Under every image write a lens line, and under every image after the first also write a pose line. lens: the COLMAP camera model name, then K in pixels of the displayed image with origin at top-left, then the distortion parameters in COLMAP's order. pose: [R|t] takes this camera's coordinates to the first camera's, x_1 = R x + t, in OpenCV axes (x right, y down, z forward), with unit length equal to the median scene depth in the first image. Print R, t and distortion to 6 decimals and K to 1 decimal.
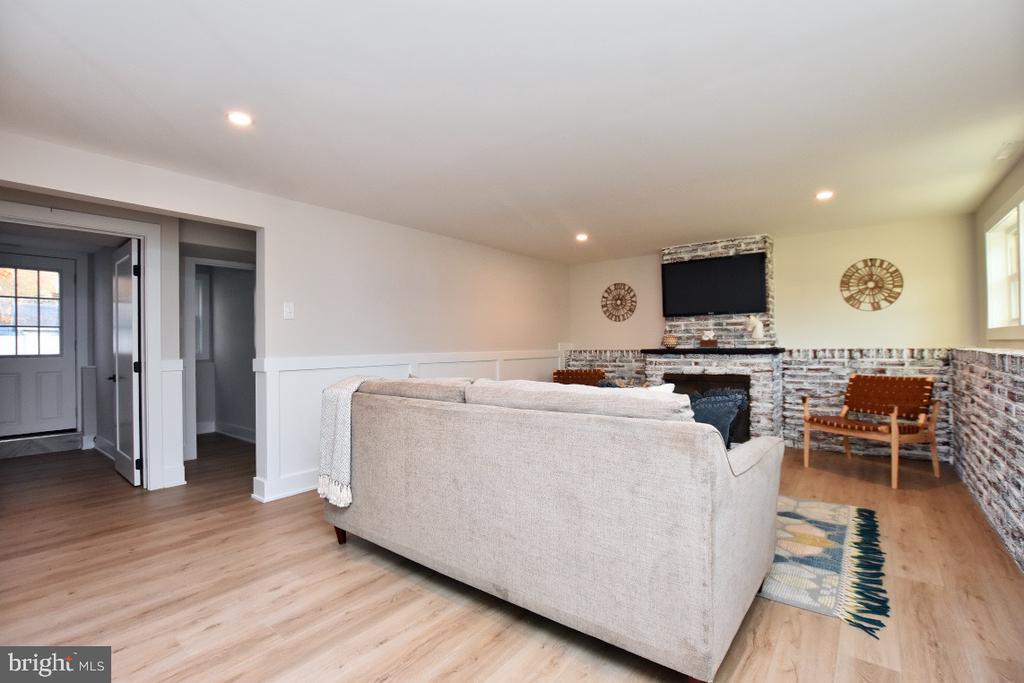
lens RADIAL K [[464.6, 0, 512.0], [0, 464.6, 341.5], [0, 0, 1]] dist [-0.031031, 0.000427]
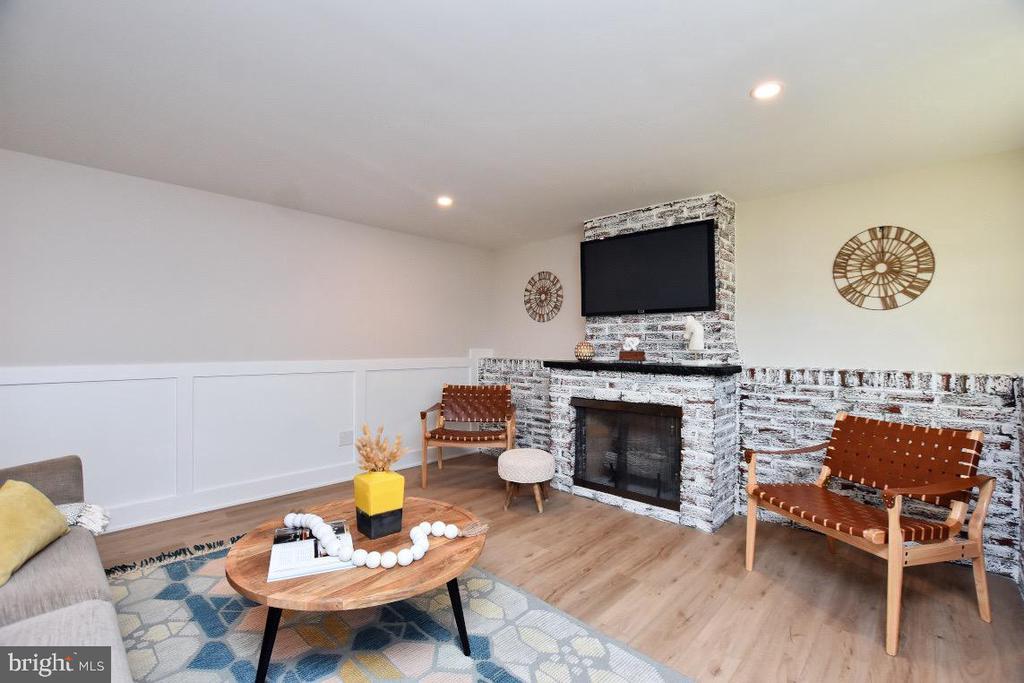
lens RADIAL K [[456.6, 0, 512.0], [0, 456.6, 341.5], [0, 0, 1]] dist [-0.041759, 0.008139]
pose [[0.996243, 0.017458, -0.084822, 0.326936], [-0.017392, 0.999848, 0.001521, -0.015712], [0.084835, -0.000040, 0.996395, 0.338674]]
